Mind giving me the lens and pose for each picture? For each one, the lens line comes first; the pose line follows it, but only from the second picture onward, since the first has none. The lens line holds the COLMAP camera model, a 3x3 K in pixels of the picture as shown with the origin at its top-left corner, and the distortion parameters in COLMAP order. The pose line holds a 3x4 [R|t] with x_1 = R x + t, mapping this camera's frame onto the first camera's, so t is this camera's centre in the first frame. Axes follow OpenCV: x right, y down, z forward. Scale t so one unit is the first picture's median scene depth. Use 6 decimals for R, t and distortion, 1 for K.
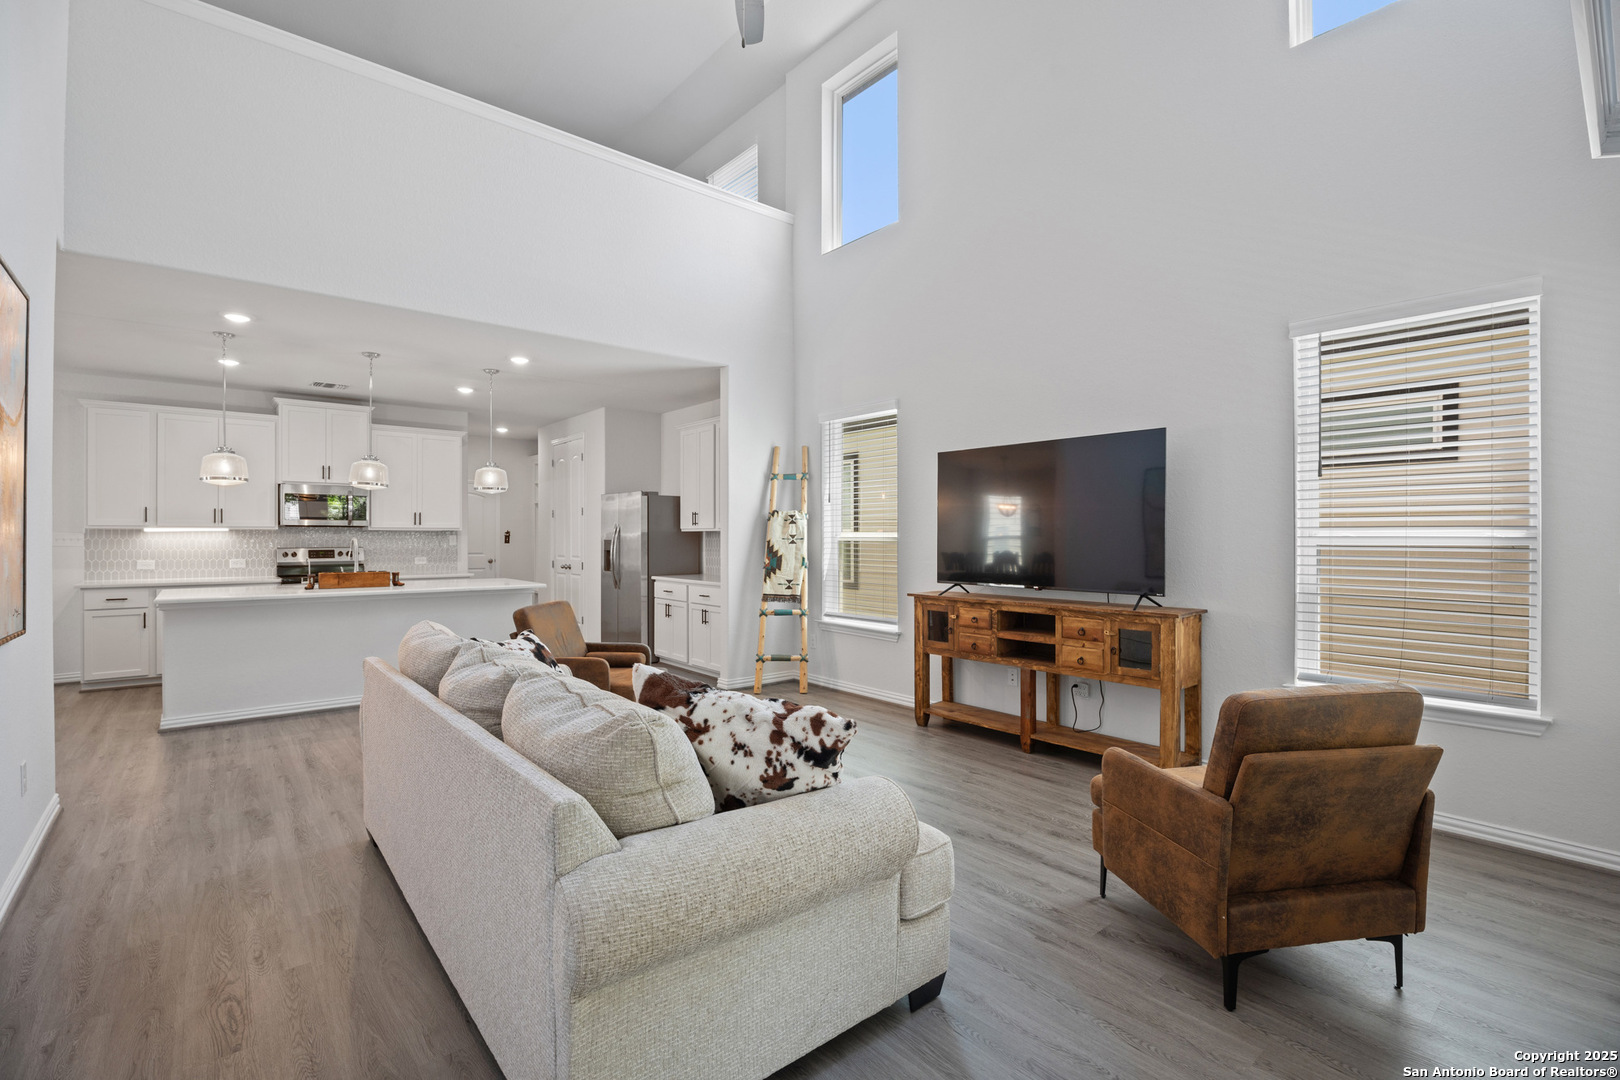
lens RADIAL K [[729.8, 0, 806.1], [0, 729.8, 529.1], [0, 0, 1]] dist [-0.004161, 0.001052]
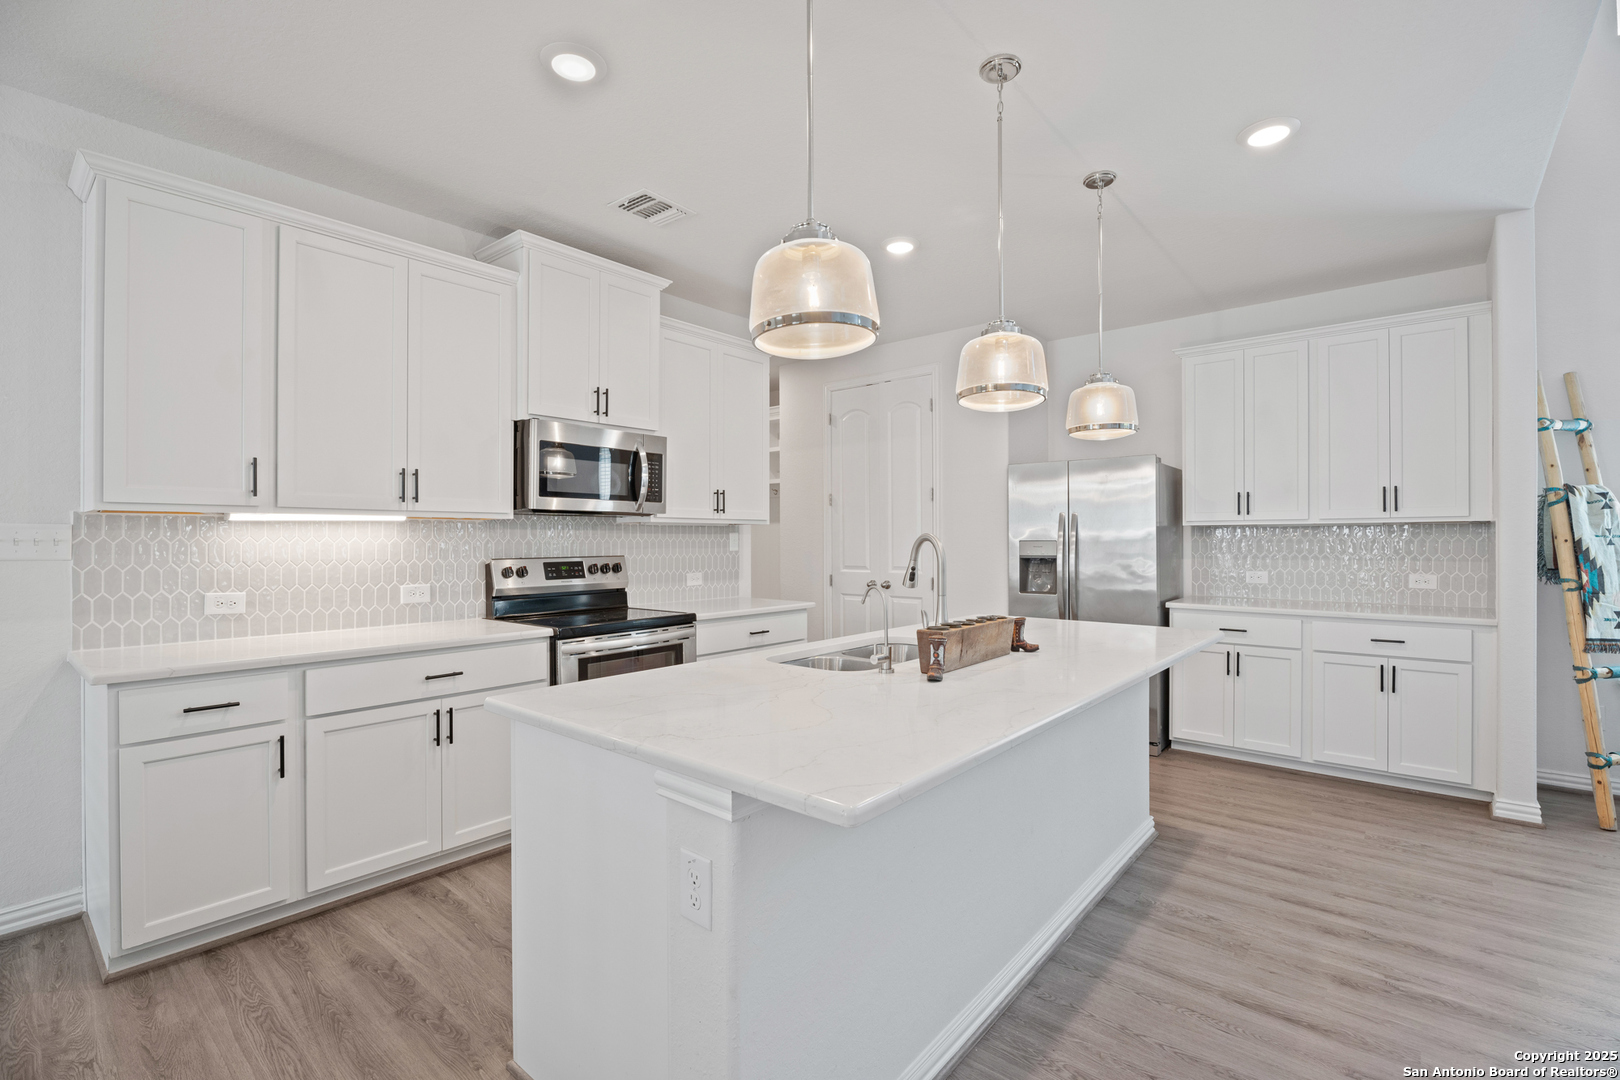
lens RADIAL K [[729.8, 0, 811.5], [0, 729.8, 541.5], [0, 0, 1]] dist [-0.004161, 0.001052]
pose [[0.982109, -0.002980, 0.188292, -0.672489], [0.000608, 0.999920, 0.012653, 0.009729], [-0.188315, -0.012312, 0.982032, 0.549737]]
